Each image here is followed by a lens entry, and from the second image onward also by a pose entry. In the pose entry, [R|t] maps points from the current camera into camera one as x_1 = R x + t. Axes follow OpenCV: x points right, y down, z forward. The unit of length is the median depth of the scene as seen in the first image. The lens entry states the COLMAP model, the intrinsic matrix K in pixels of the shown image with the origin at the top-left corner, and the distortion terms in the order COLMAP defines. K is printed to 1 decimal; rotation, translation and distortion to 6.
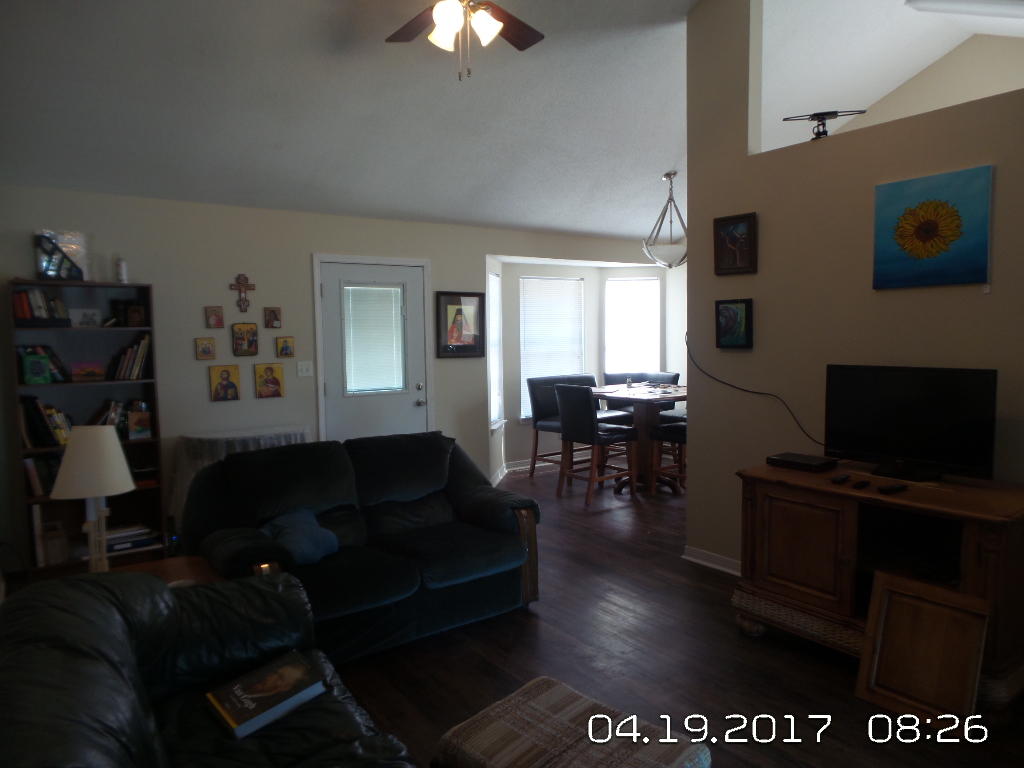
lens RADIAL K [[711.5, 0, 512.7], [0, 711.5, 385.5], [0, 0, 1]] dist [-0.005557, 0.020642]
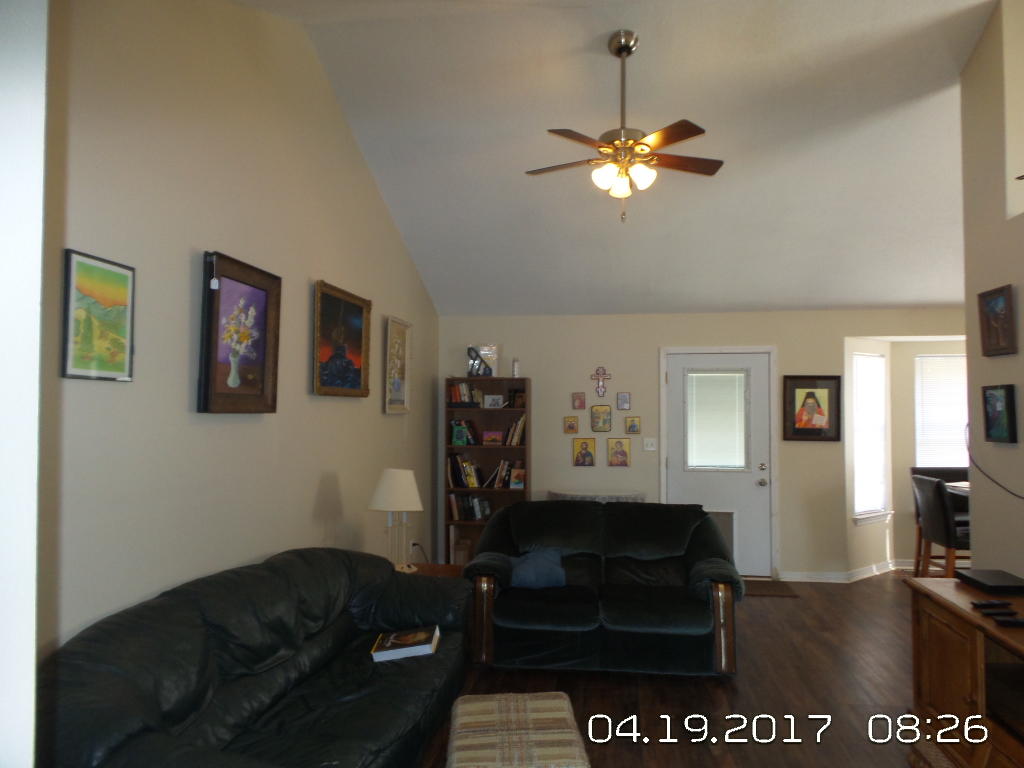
lens RADIAL K [[711.5, 0, 513.0], [0, 711.5, 381.3], [0, 0, 1]] dist [-0.005557, 0.020642]
pose [[0.715808, -0.014262, -0.698151, 0.397229], [-0.064304, 0.994197, -0.086240, -0.011612], [0.695330, 0.106625, 0.710737, -0.009247]]
